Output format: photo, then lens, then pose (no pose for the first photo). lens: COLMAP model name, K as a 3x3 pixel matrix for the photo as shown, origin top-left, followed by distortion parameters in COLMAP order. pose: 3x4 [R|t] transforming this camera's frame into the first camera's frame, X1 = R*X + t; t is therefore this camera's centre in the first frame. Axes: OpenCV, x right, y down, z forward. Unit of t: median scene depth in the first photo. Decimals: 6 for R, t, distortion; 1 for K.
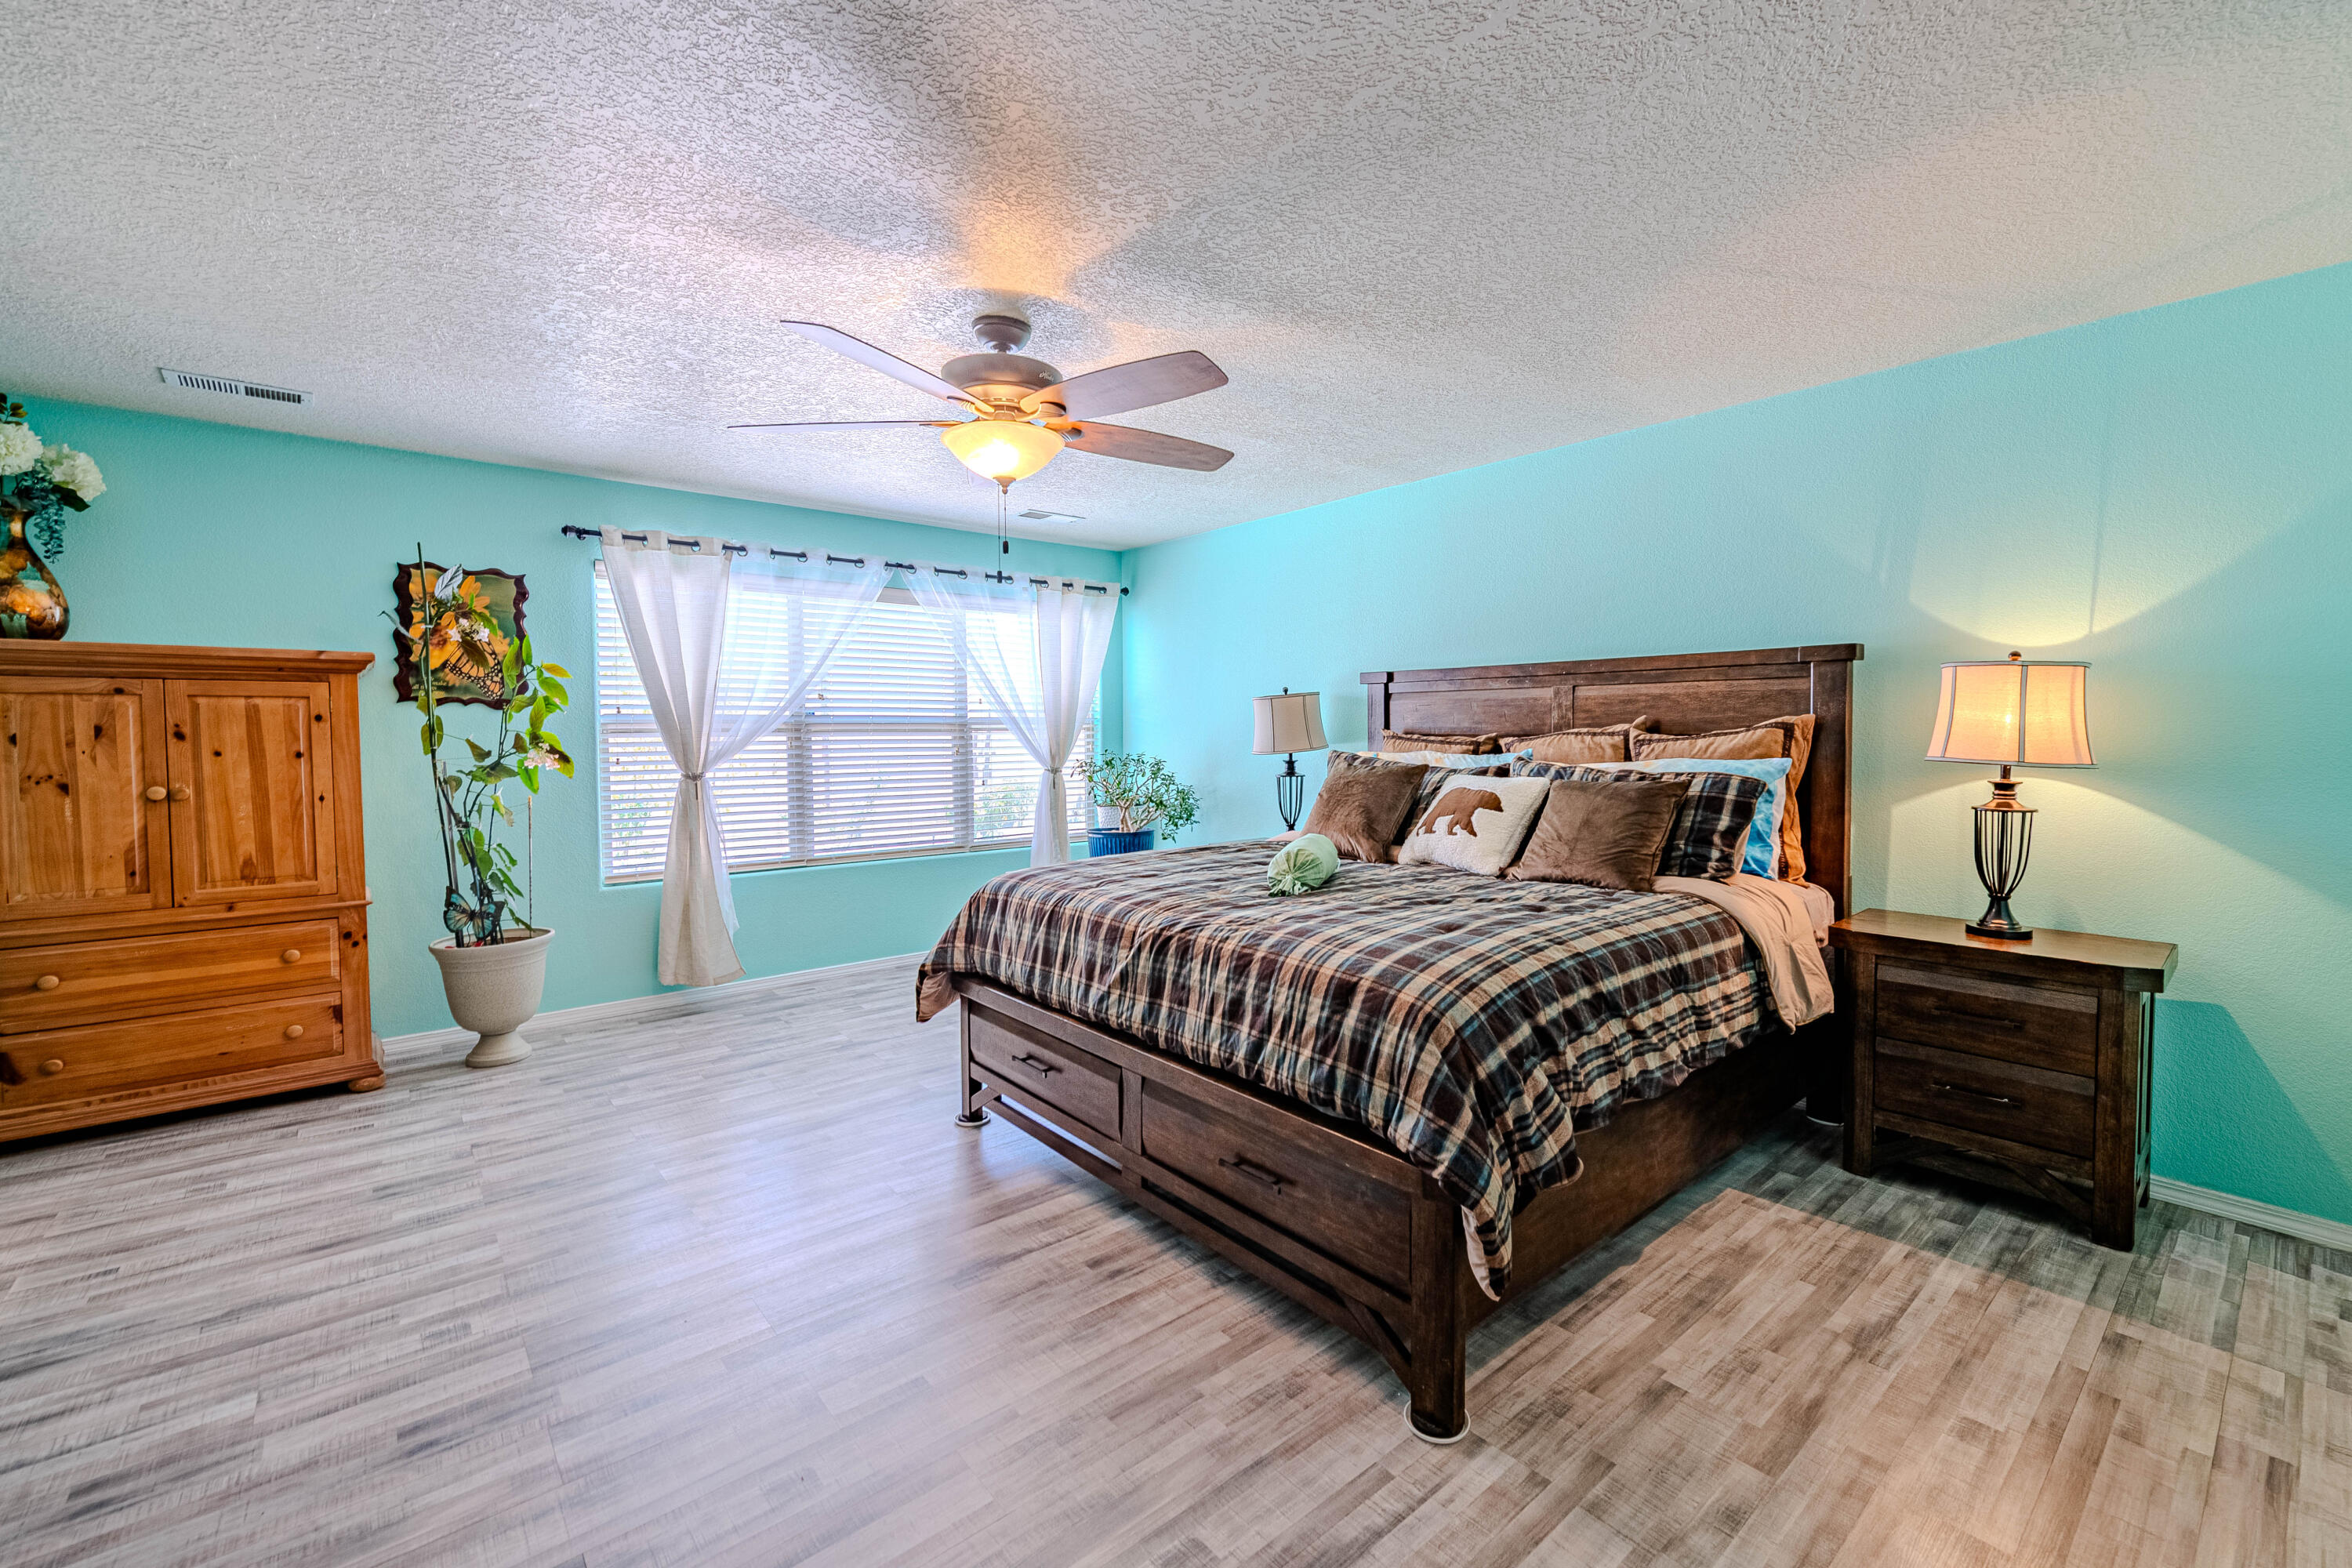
lens RADIAL K [[979.8, 0, 1239.0], [0, 979.8, 763.7], [0, 0, 1]] dist [0.000850, -0.002830]
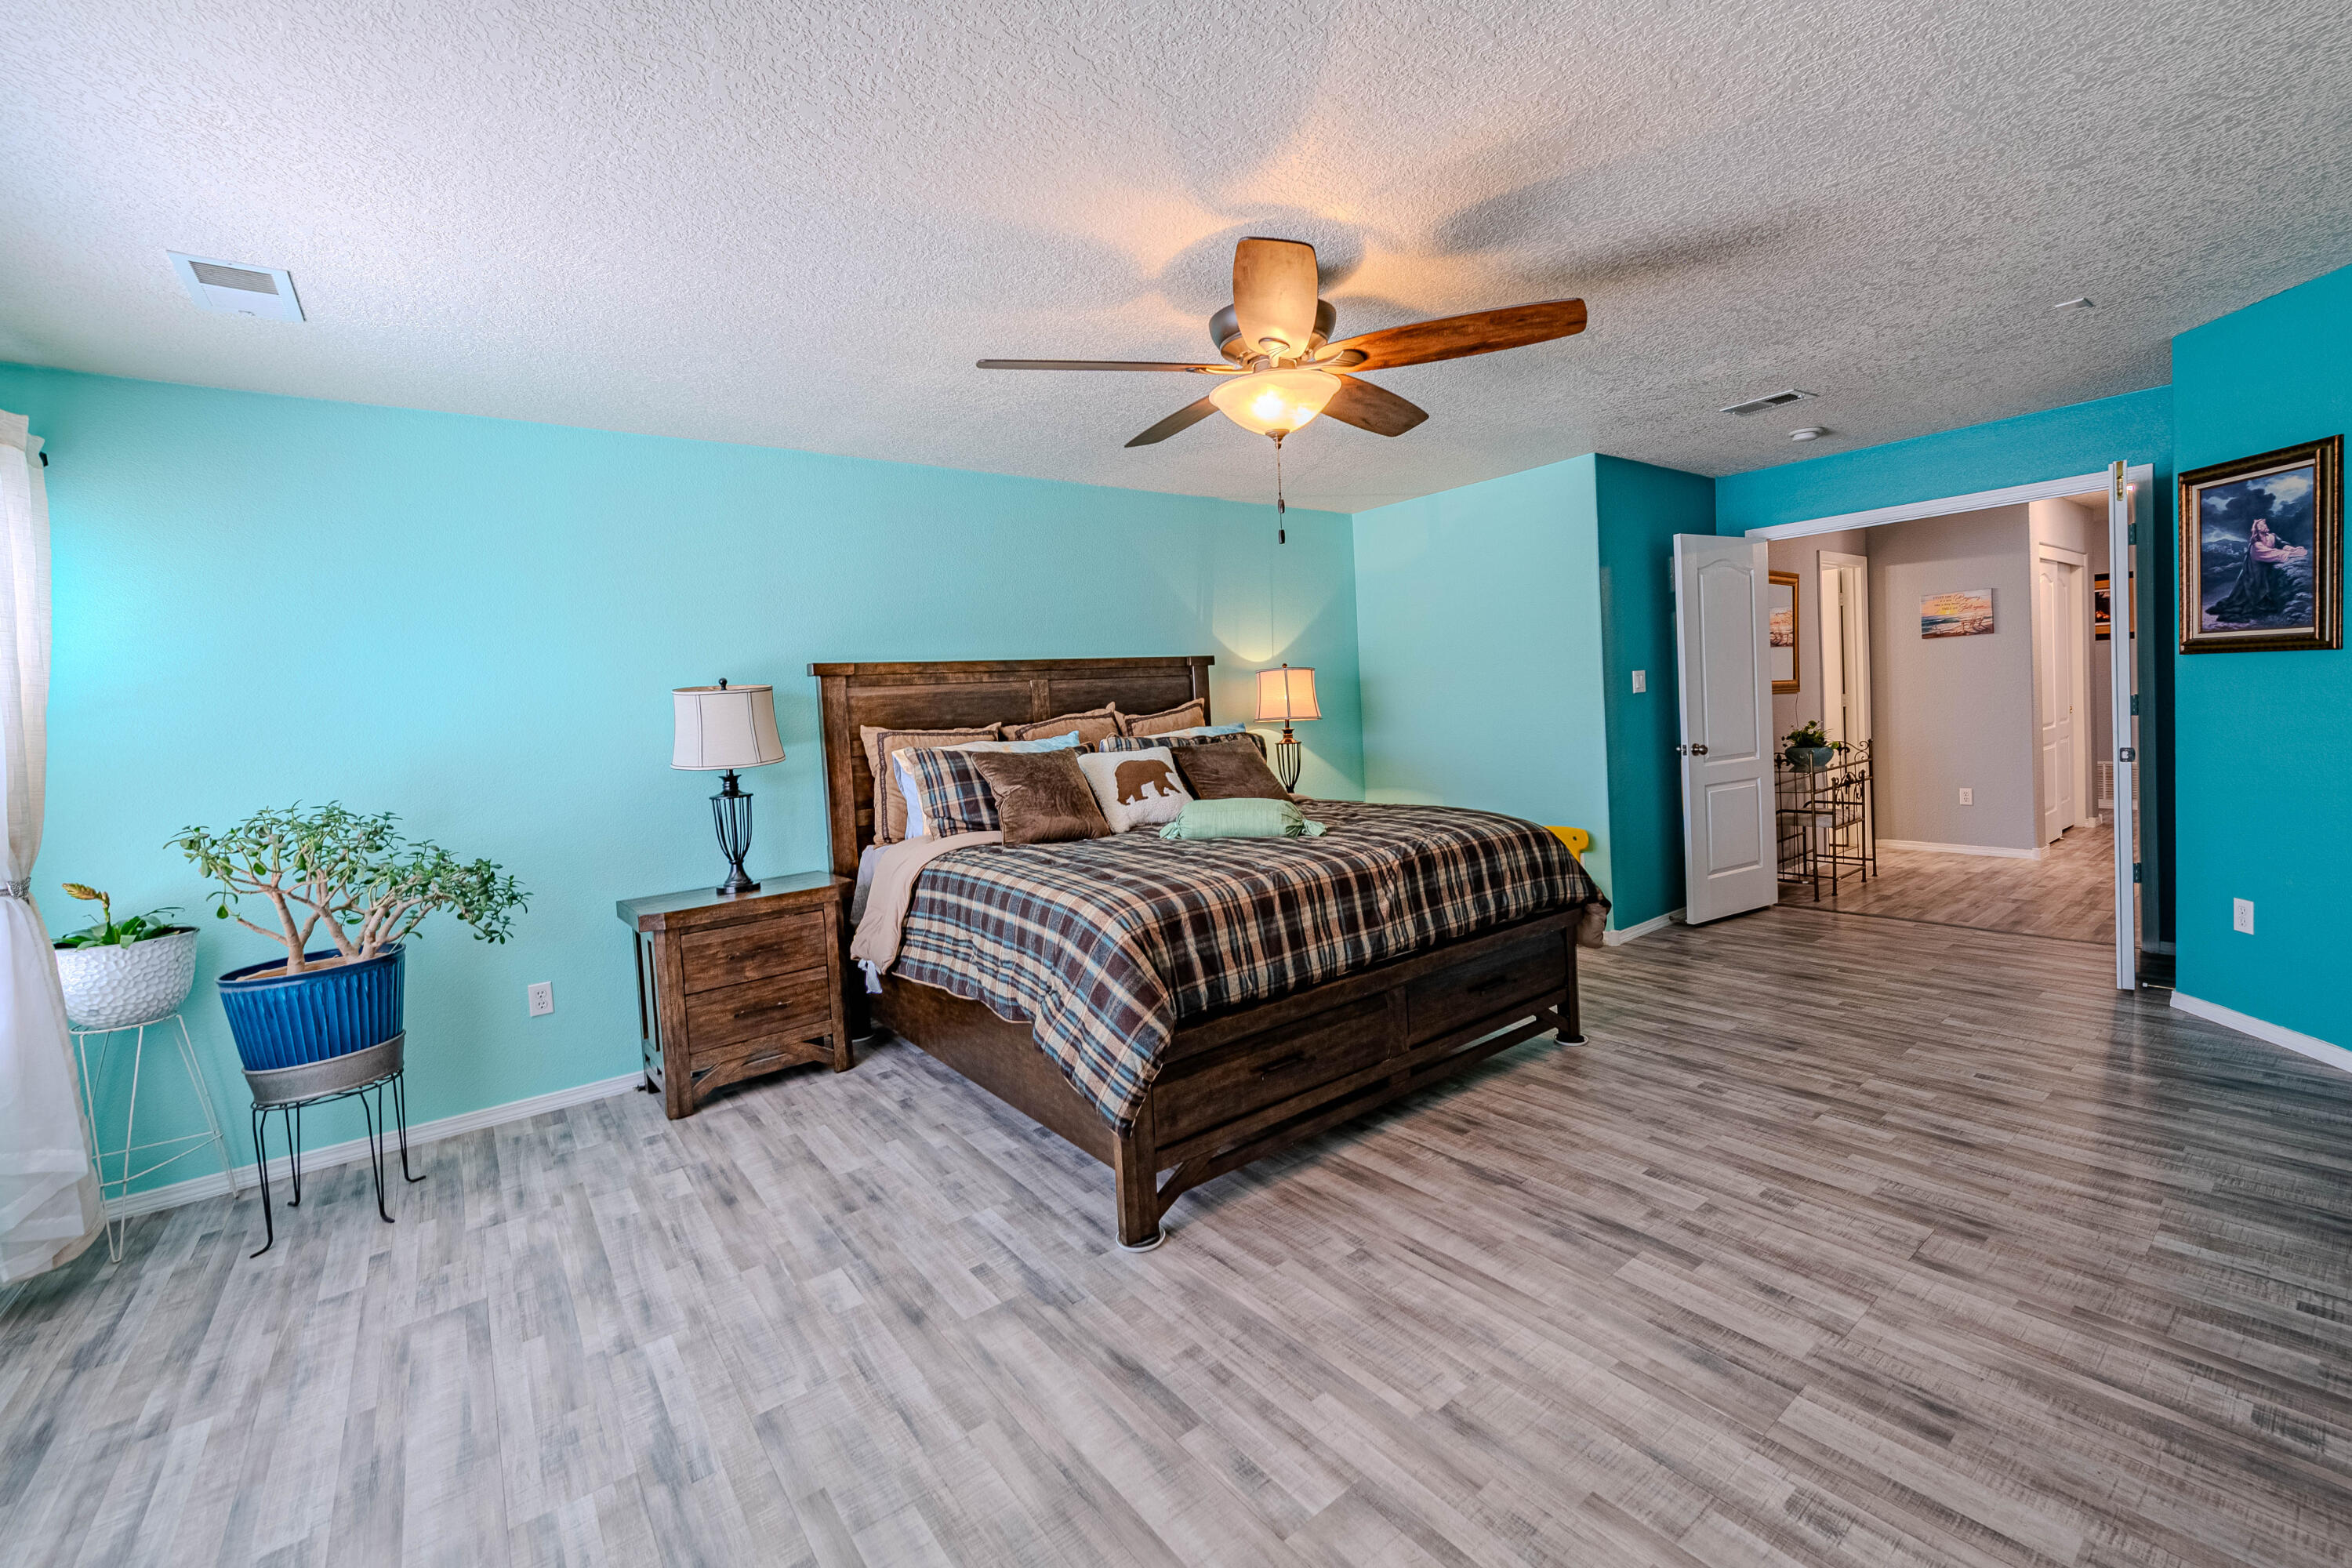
lens RADIAL K [[979.3, 0, 1199.2], [0, 979.3, 697.4], [0, 0, 1]] dist [0.000543, -0.000518]
pose [[0.056338, 0.007036, 0.998387, -0.865838], [0.090712, 0.995803, -0.012137, -0.027015], [-0.994282, 0.091250, 0.055463, 0.753320]]
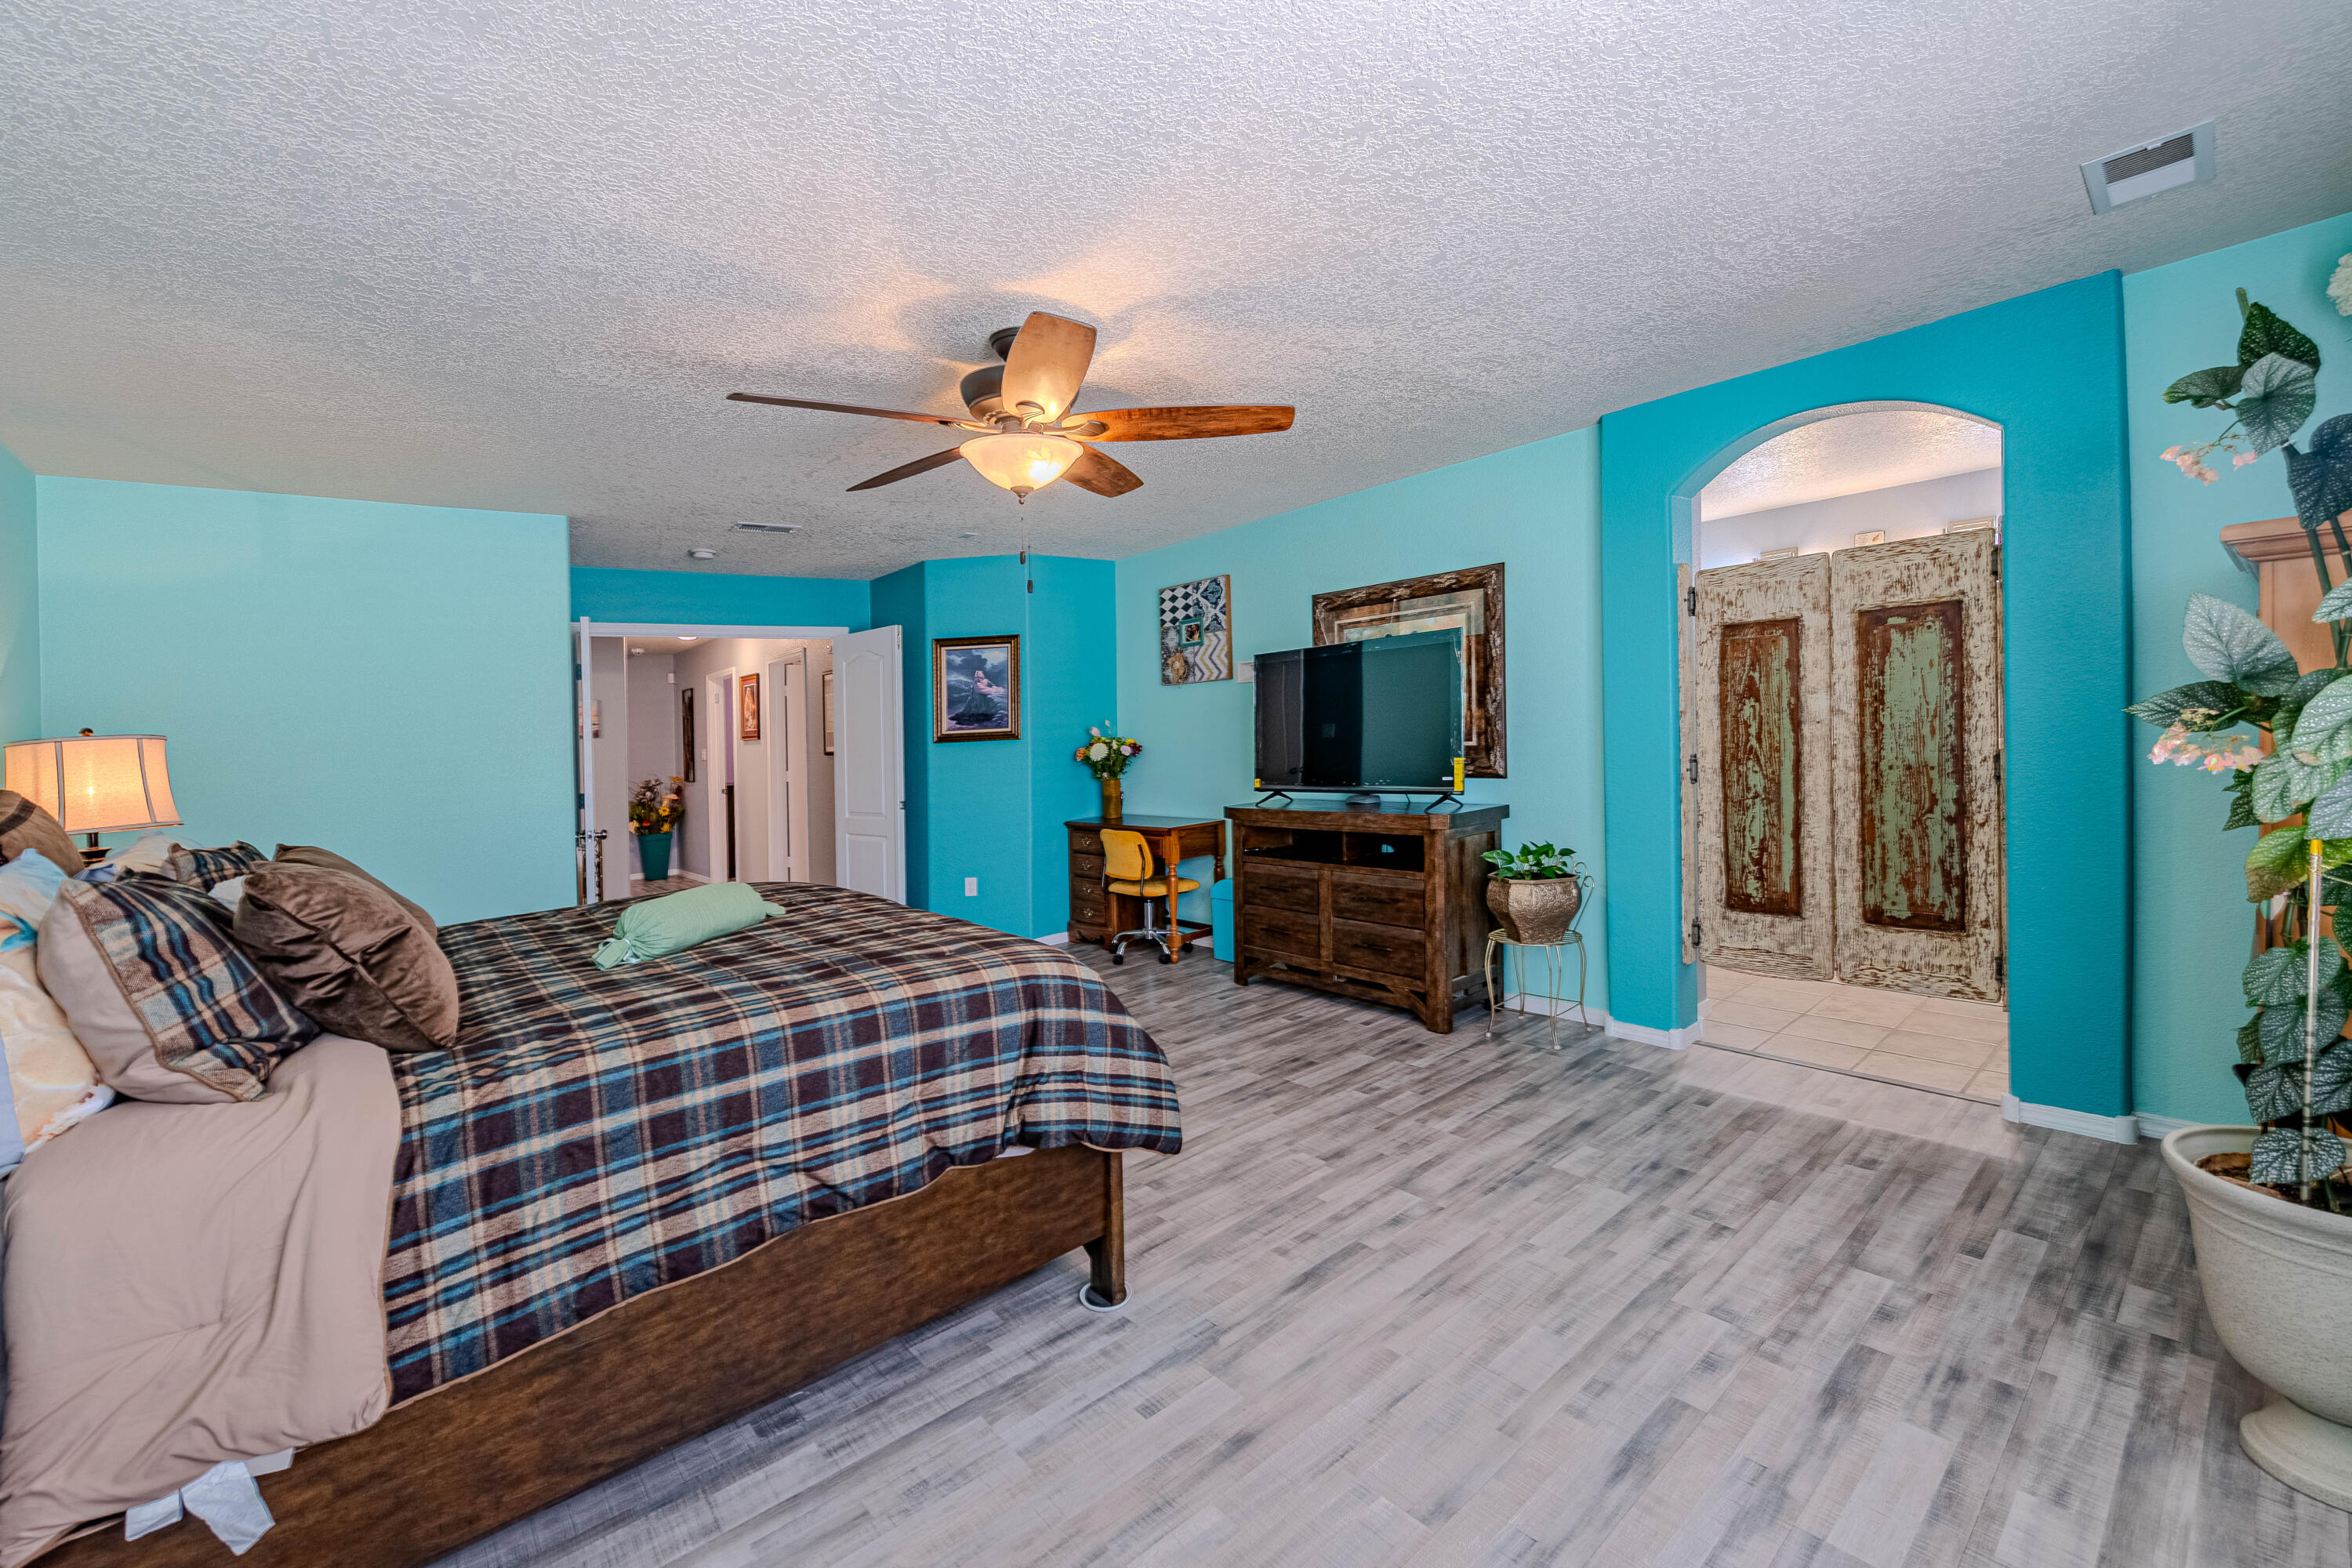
lens RADIAL K [[952.1, 0, 1169.6], [0, 952.1, 724.1], [0, 0, 1]] dist [-0.002145, -0.000444]
pose [[-0.997673, 0.064142, 0.023106, -0.307583], [0.064952, 0.997232, 0.036177, -0.057011], [-0.020722, 0.037594, -0.999078, 1.425423]]
